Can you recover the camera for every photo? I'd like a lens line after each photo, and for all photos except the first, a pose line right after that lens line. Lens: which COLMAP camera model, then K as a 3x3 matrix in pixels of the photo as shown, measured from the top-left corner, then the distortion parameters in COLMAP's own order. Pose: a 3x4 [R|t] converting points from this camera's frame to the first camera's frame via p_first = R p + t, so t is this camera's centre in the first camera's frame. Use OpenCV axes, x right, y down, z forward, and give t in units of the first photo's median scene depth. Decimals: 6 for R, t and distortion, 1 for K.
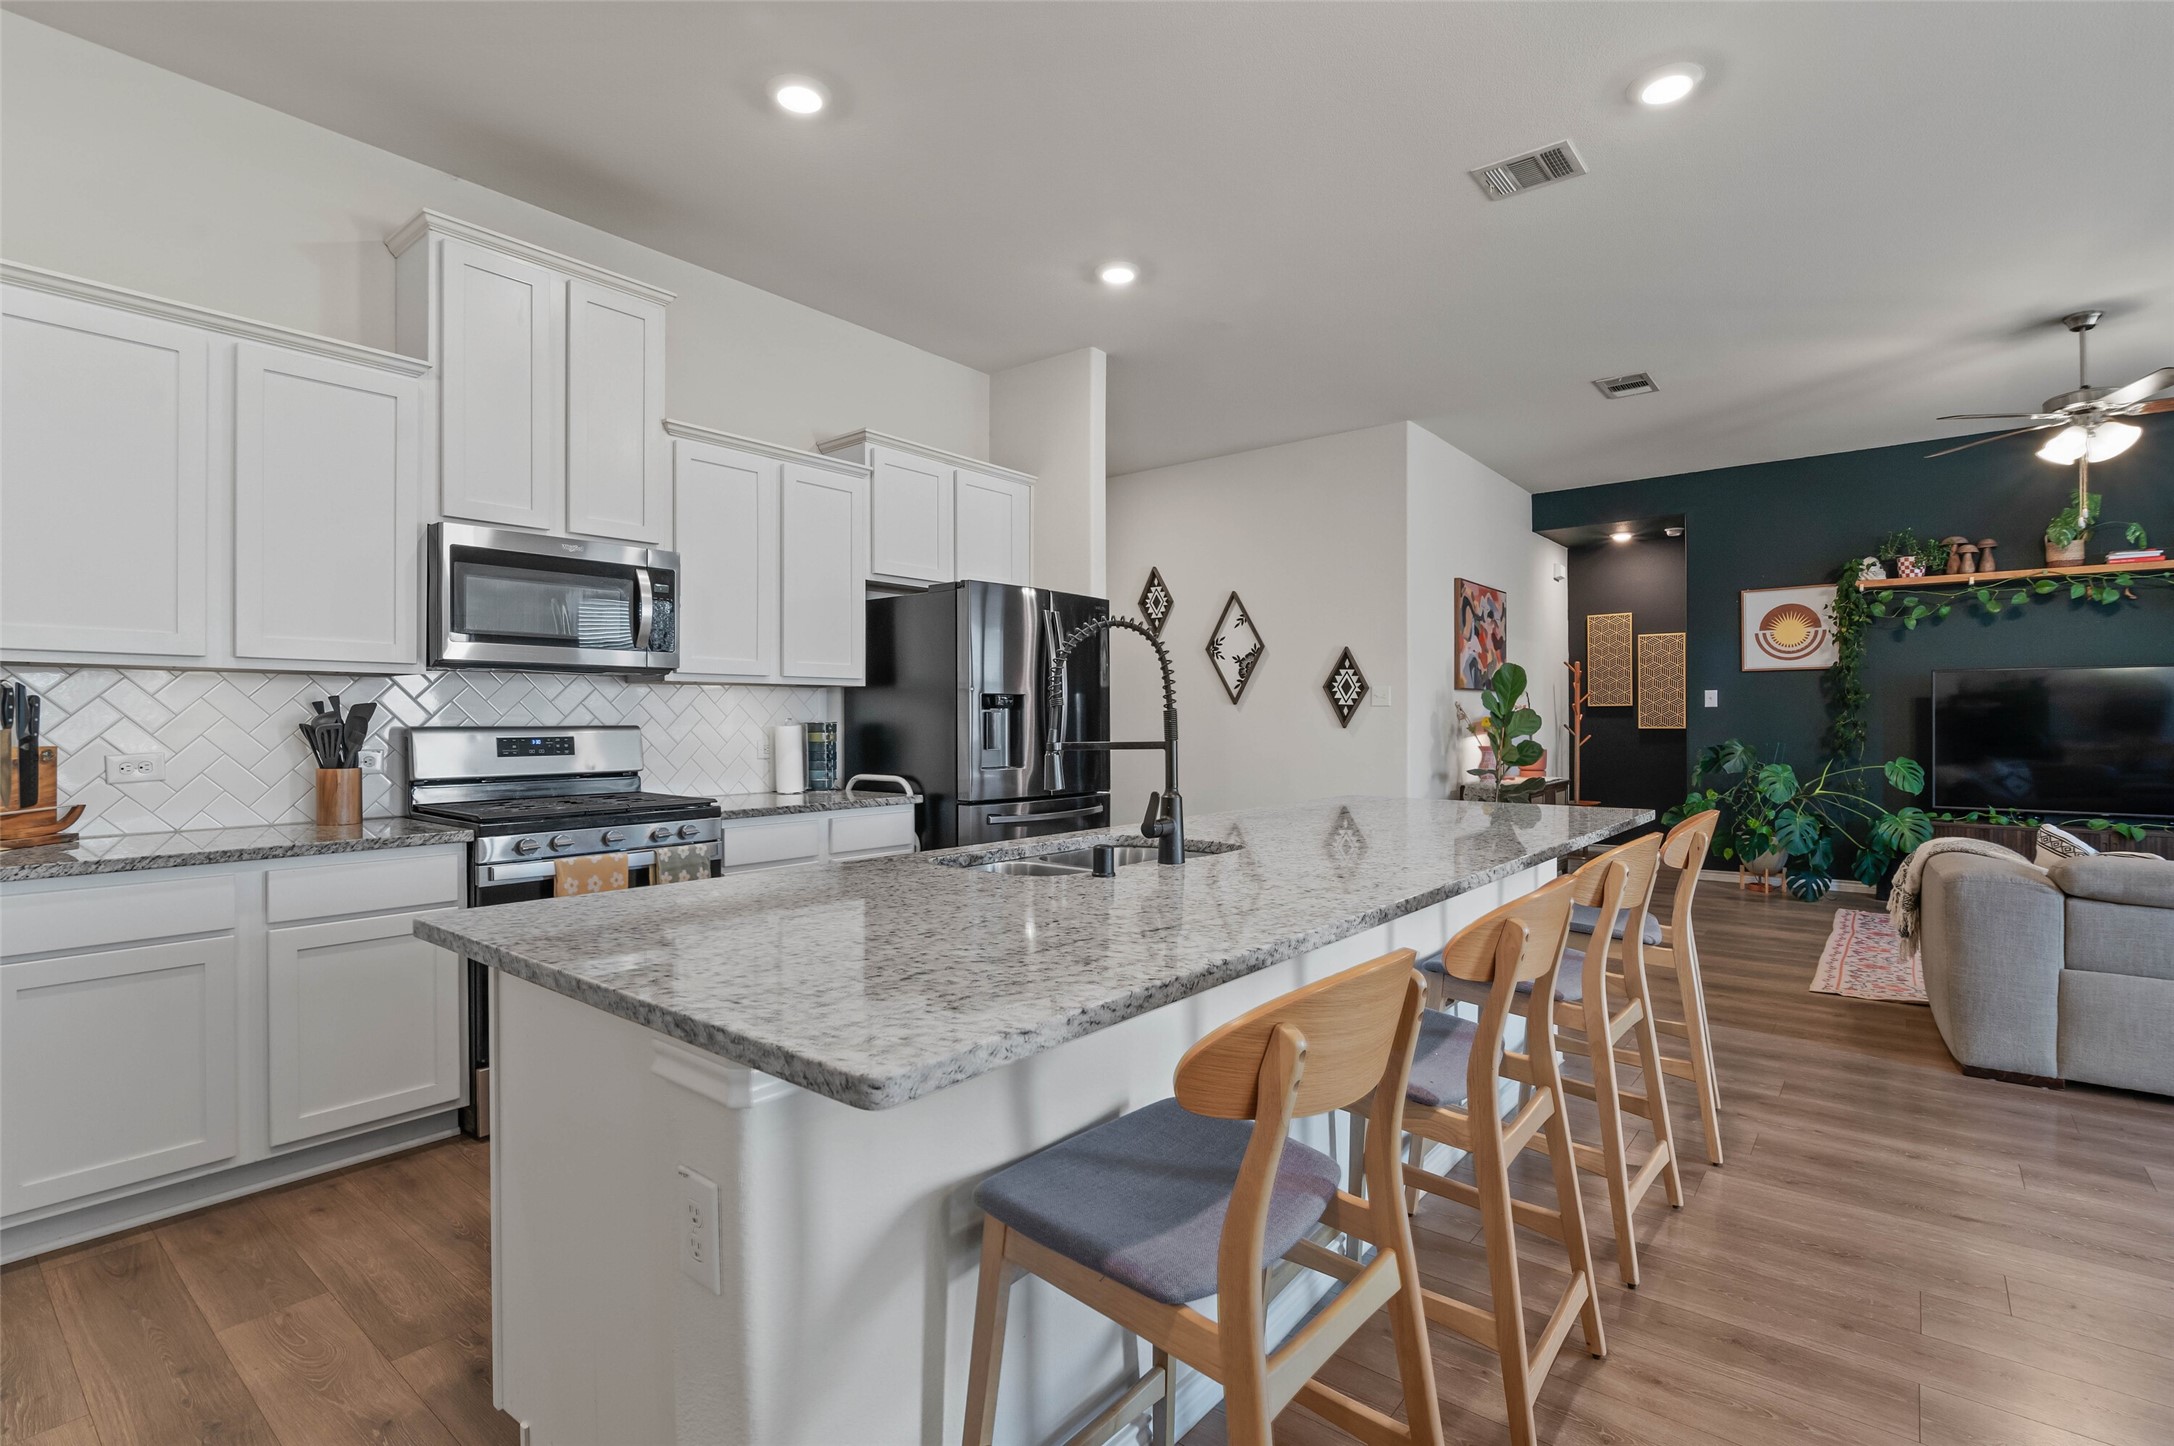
lens RADIAL K [[1016.4, 0, 1087.0], [0, 1016.4, 723.0], [0, 0, 1]] dist [-0.006704, 0.001016]
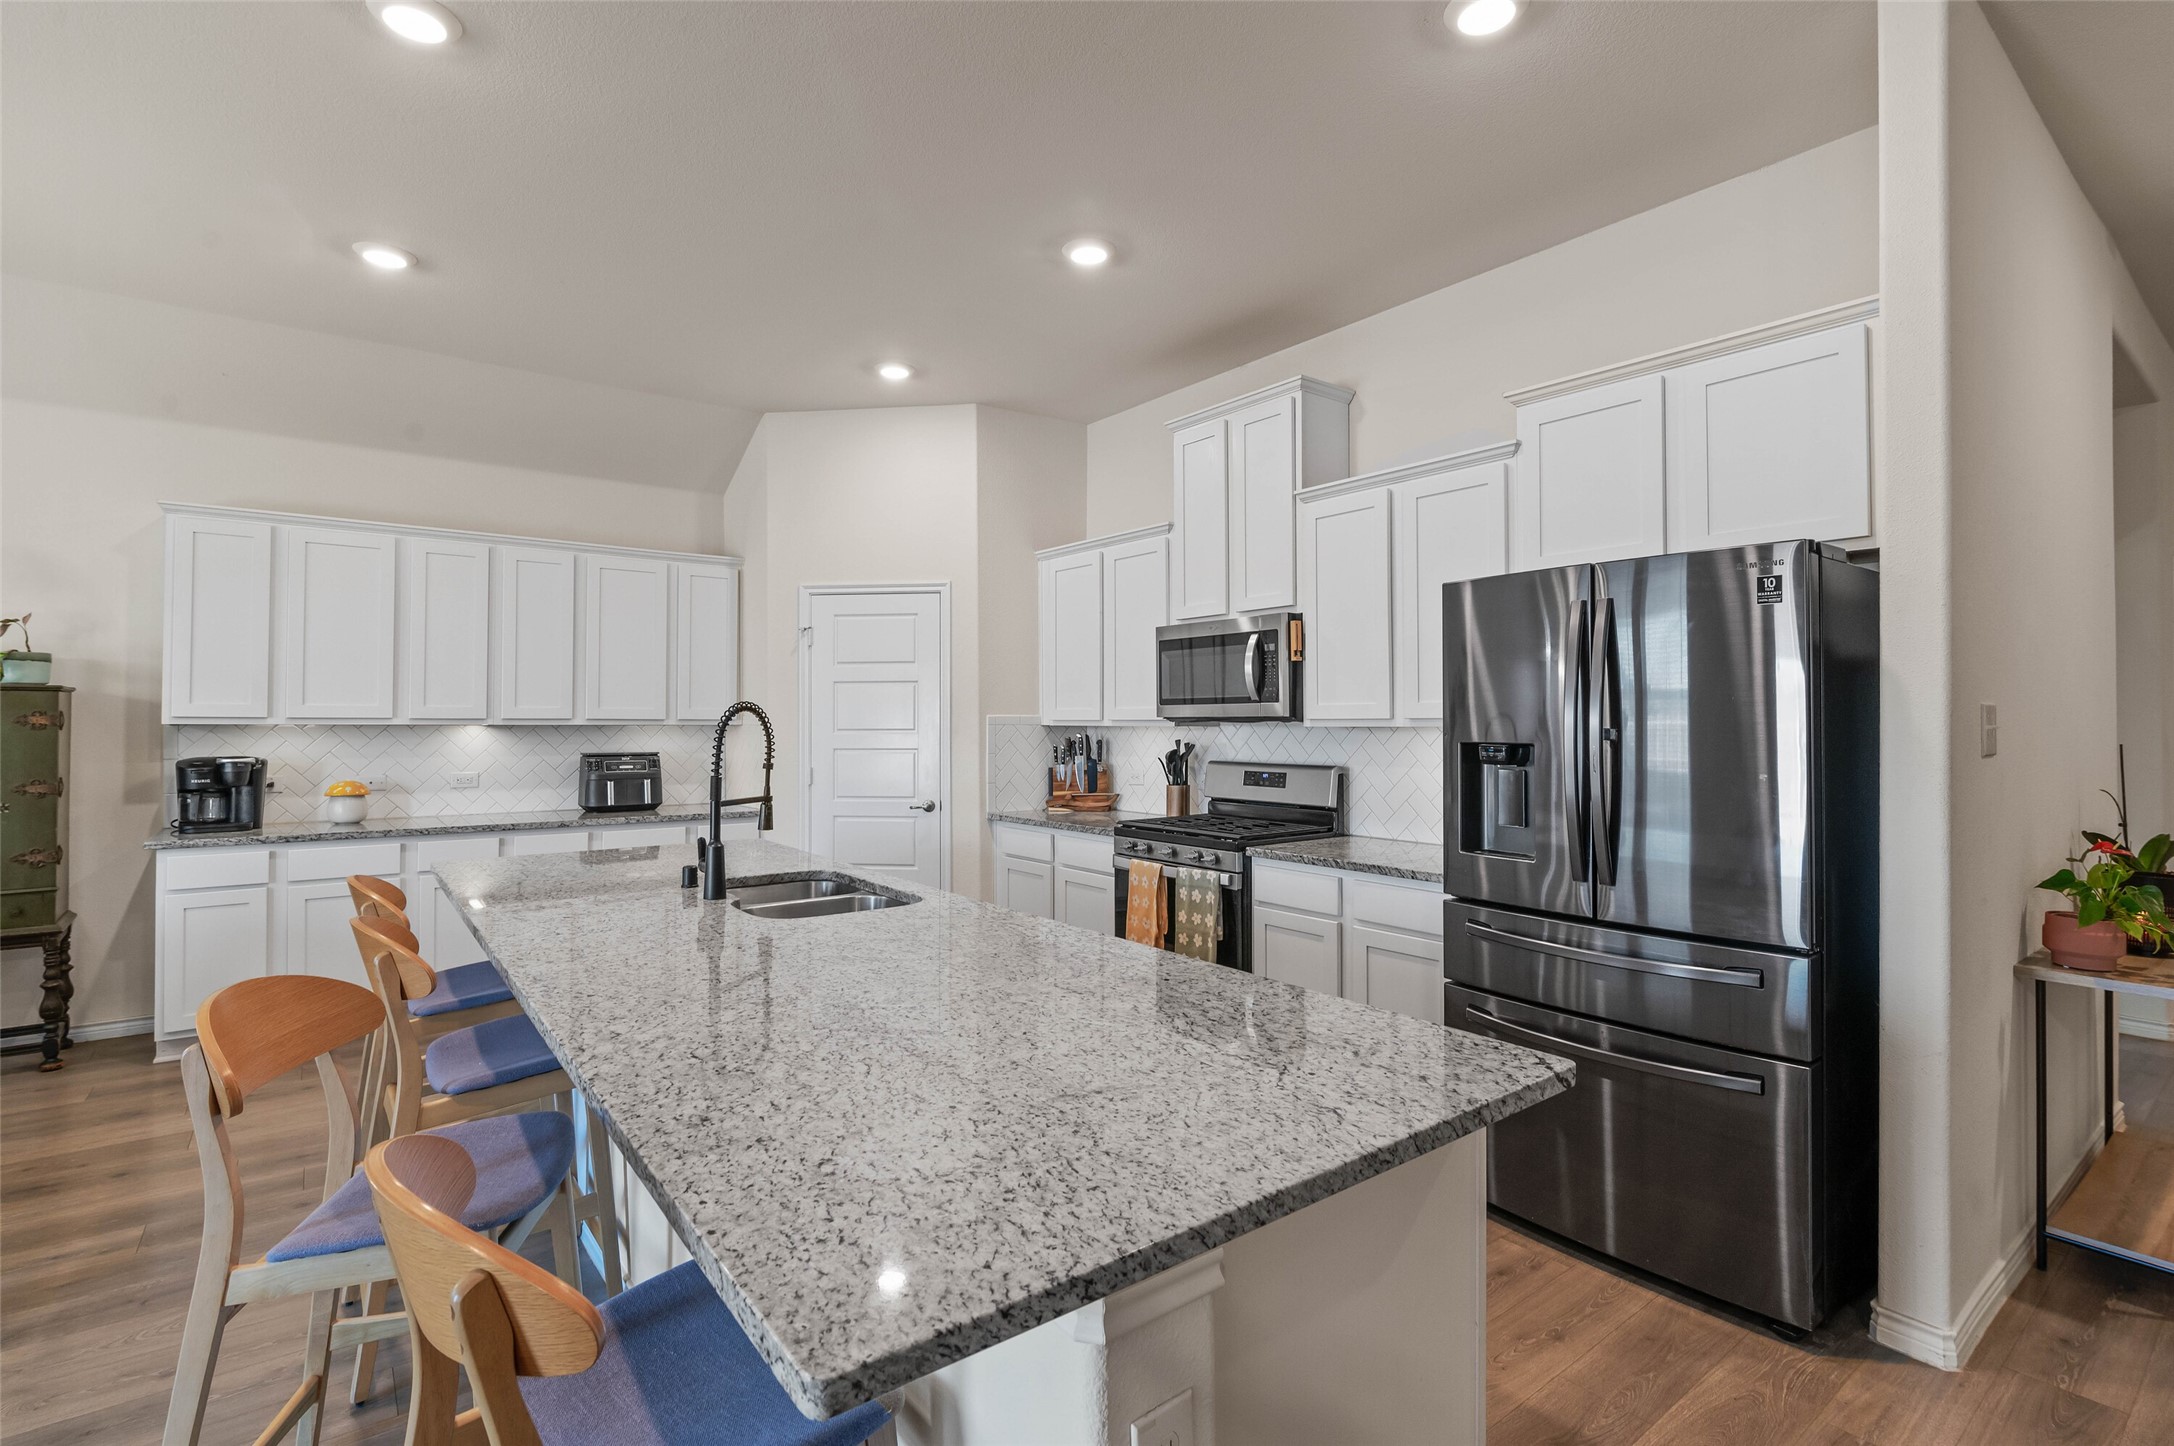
lens RADIAL K [[1008.0, 0, 1087.0], [0, 1008.0, 723.0], [0, 0, 1]] dist [0.000036, 0.000400]
pose [[-0.227375, -0.000074, -0.973807, 0.733624], [-0.000429, 1.000000, 0.000024, -0.047079], [0.973807, 0.000423, -0.227375, 1.075697]]
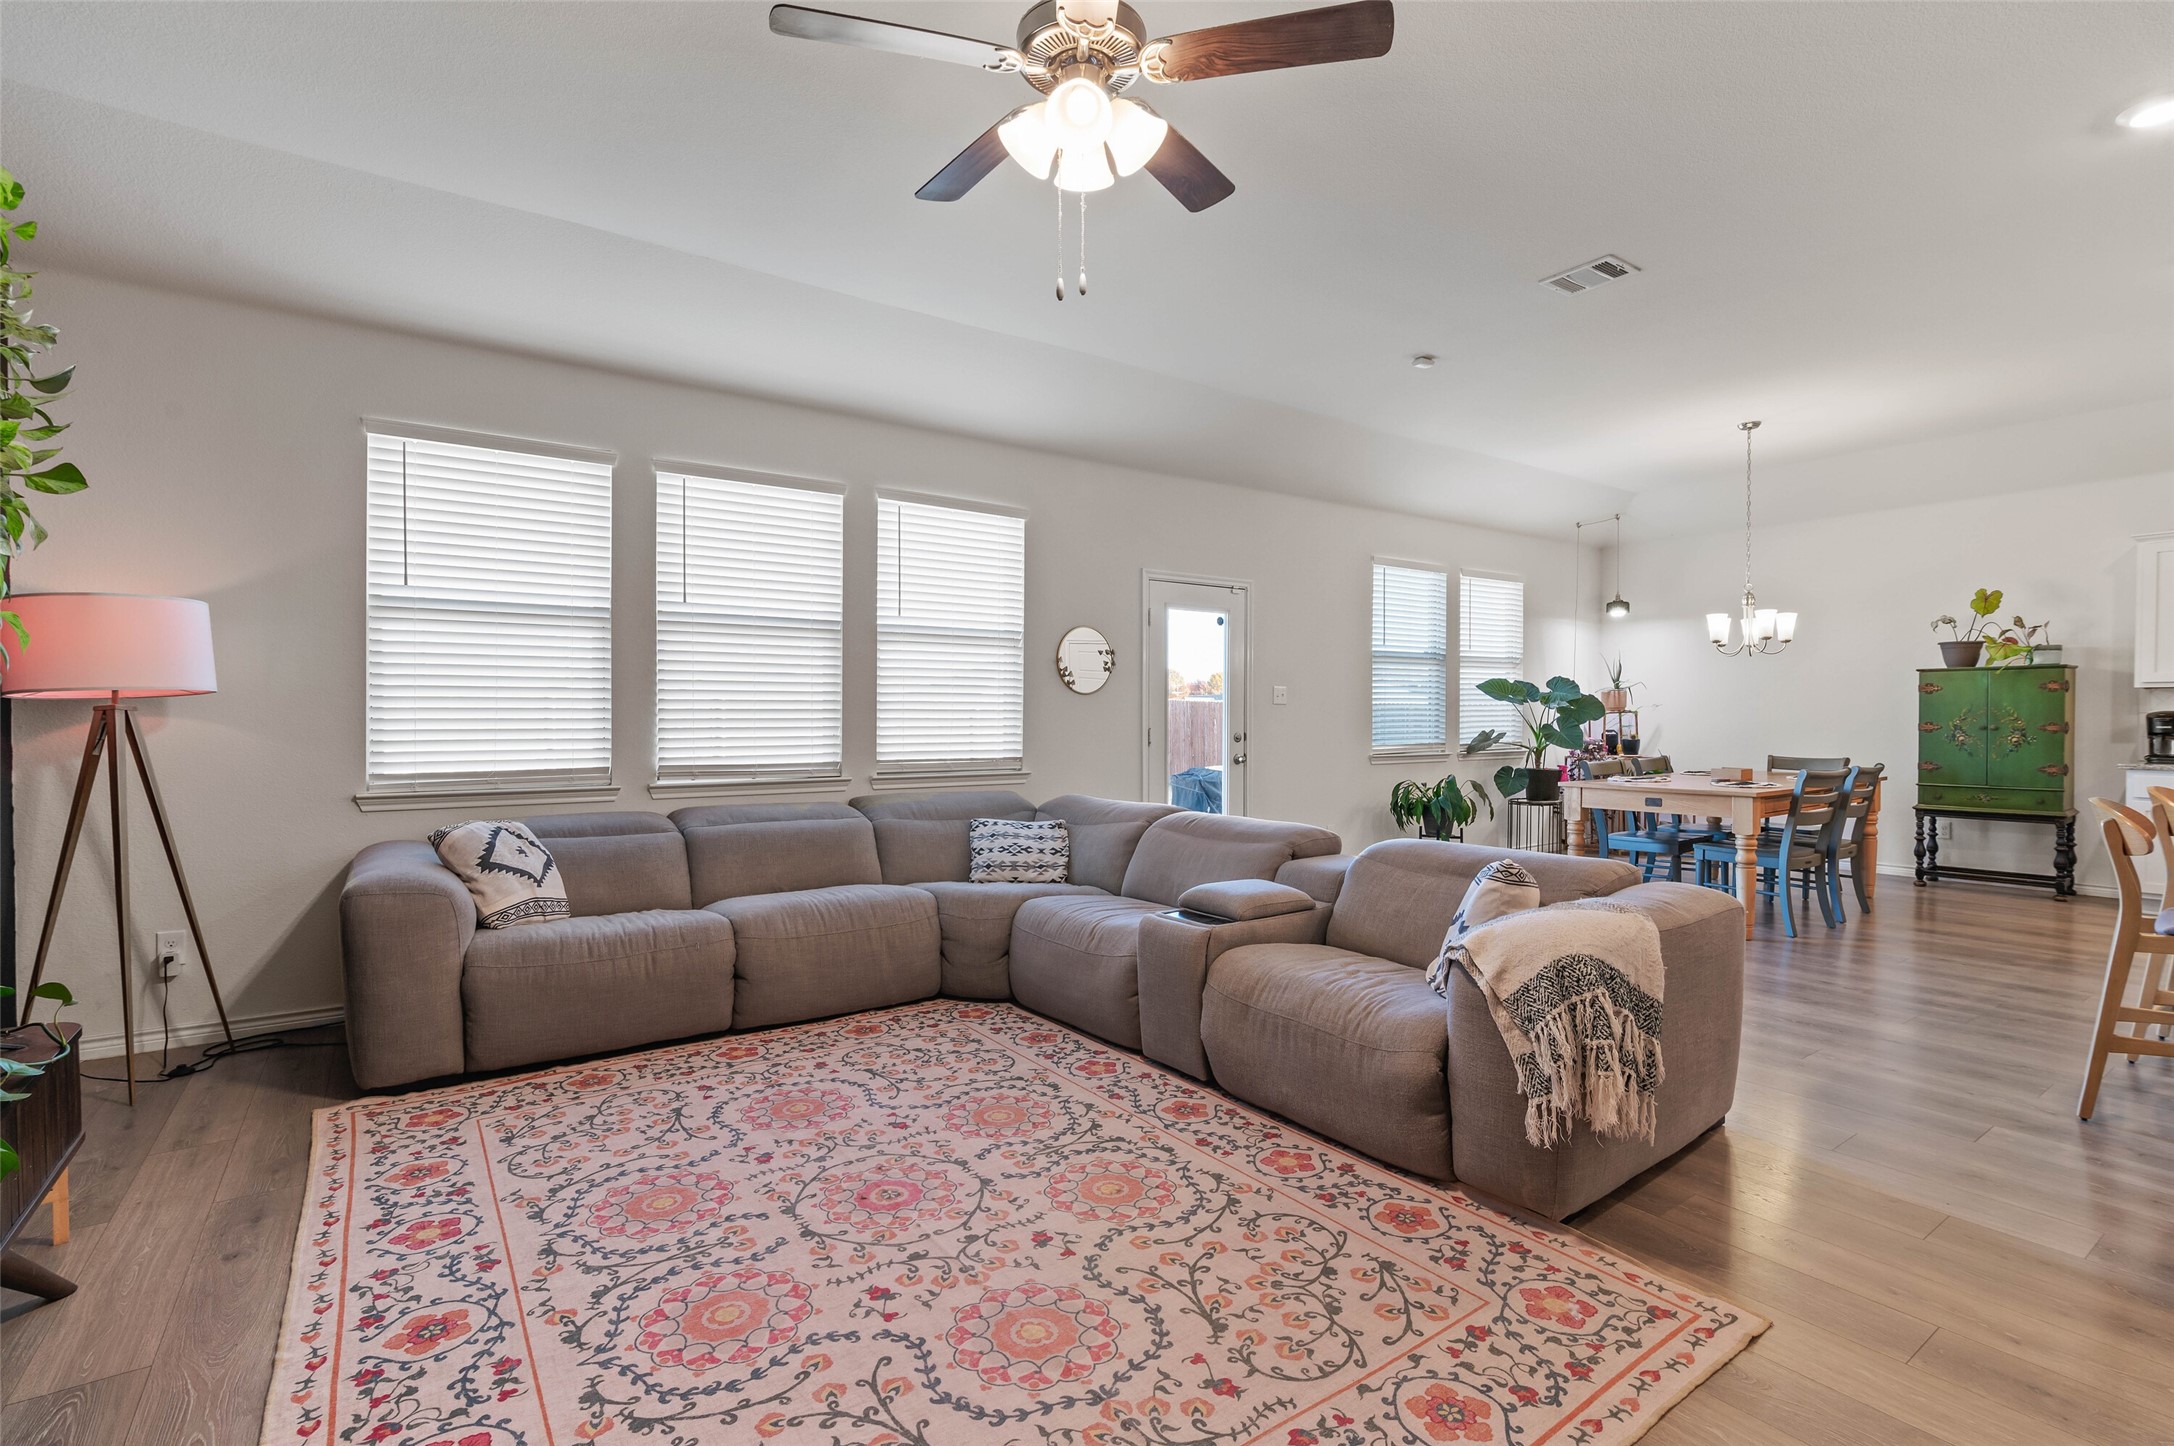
lens RADIAL K [[963.7, 0, 1126.1], [0, 963.7, 709.8], [0, 0, 1]] dist [0.001754, 0.000439]
pose [[-0.971135, 0.004058, 0.238495, 1.126190], [0.003534, 0.999990, -0.002625, -0.007711], [-0.238503, -0.001706, -0.971140, 1.794510]]
